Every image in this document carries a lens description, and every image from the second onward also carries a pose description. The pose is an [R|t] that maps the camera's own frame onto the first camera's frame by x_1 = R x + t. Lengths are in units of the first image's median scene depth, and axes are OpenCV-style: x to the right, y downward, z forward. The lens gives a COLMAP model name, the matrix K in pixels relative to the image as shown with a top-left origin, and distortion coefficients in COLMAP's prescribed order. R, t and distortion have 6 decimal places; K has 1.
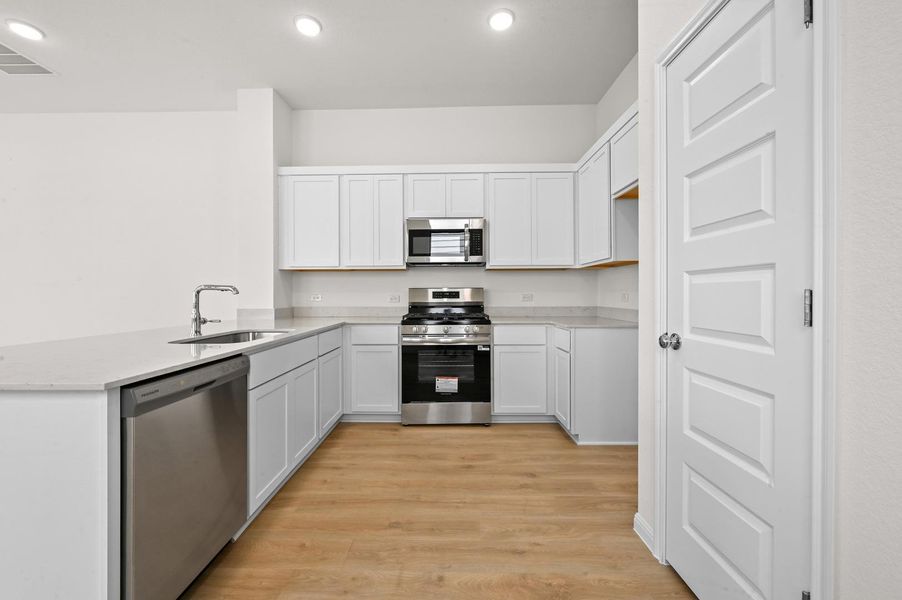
lens RADIAL K [[366.3, 0, 442.0], [0, 366.3, 299.5], [0, 0, 1]] dist [-0.003307, -0.000170]
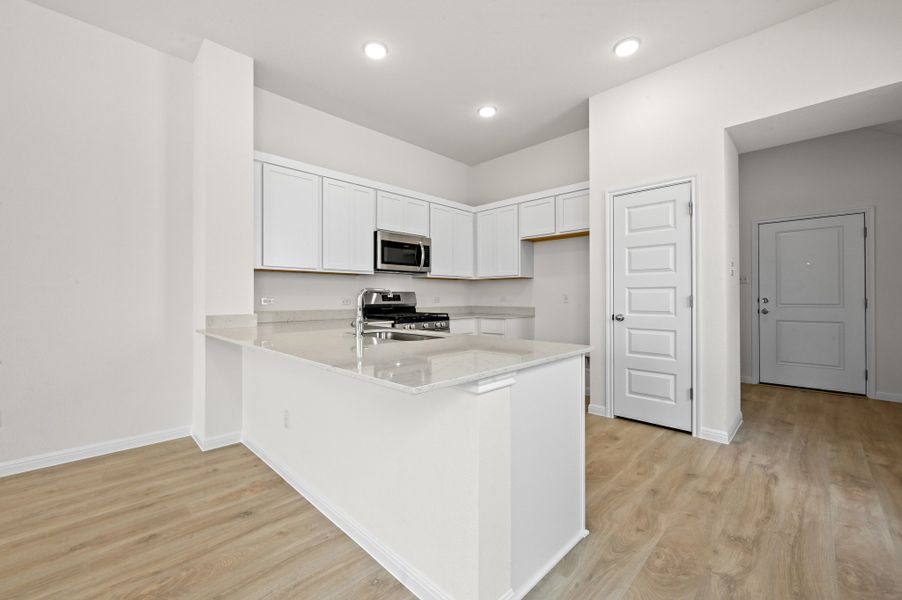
lens RADIAL K [[373.5, 0, 442.5], [0, 373.5, 296.0], [0, 0, 1]] dist [0.000264, 0.000335]
pose [[0.688289, 0.004066, 0.725425, -0.795737], [0.009714, 0.999843, -0.014821, 0.001153], [-0.725372, 0.017248, 0.688141, 0.075235]]
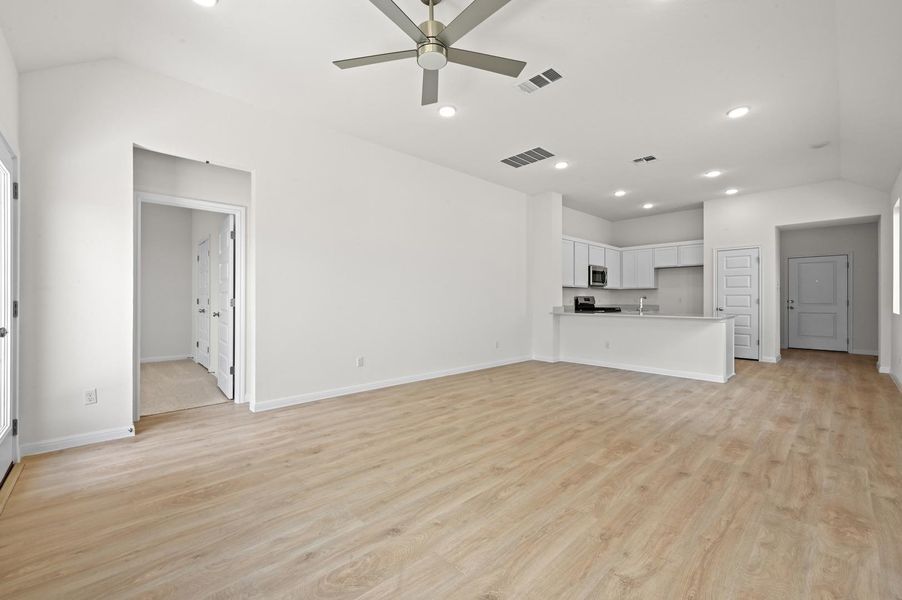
lens RADIAL K [[370.8, 0, 440.7], [0, 370.8, 299.5], [0, 0, 1]] dist [0.000387, 0.000167]
pose [[0.716516, 0.002229, 0.697567, -2.337643], [0.007154, 0.999919, -0.010543, 0.004870], [-0.697534, 0.012545, 0.716442, 0.023709]]
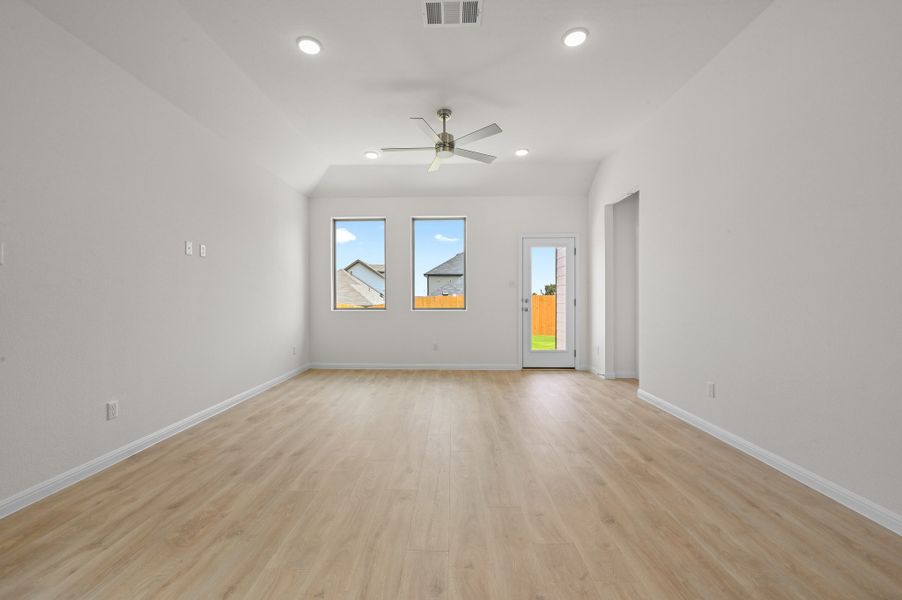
lens RADIAL K [[366.3, 0, 442.0], [0, 366.3, 299.5], [0, 0, 1]] dist [-0.003307, -0.000170]
pose [[0.001110, 0.003351, -0.999994, -0.741361], [-0.014447, 0.999890, 0.003335, -0.002867], [0.999895, 0.014444, 0.001158, 0.513194]]
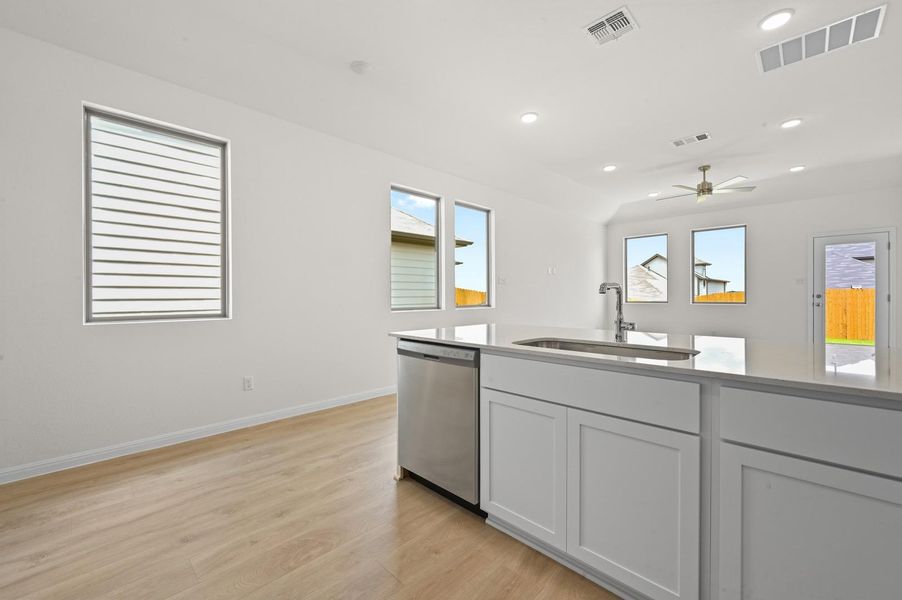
lens RADIAL K [[366.3, 0, 442.0], [0, 366.3, 299.5], [0, 0, 1]] dist [-0.003307, -0.000170]
pose [[-0.690526, 0.011661, -0.723214, 0.141984], [-0.007000, 0.999715, 0.022803, -0.009463], [0.723274, 0.020809, -0.690247, 0.806513]]
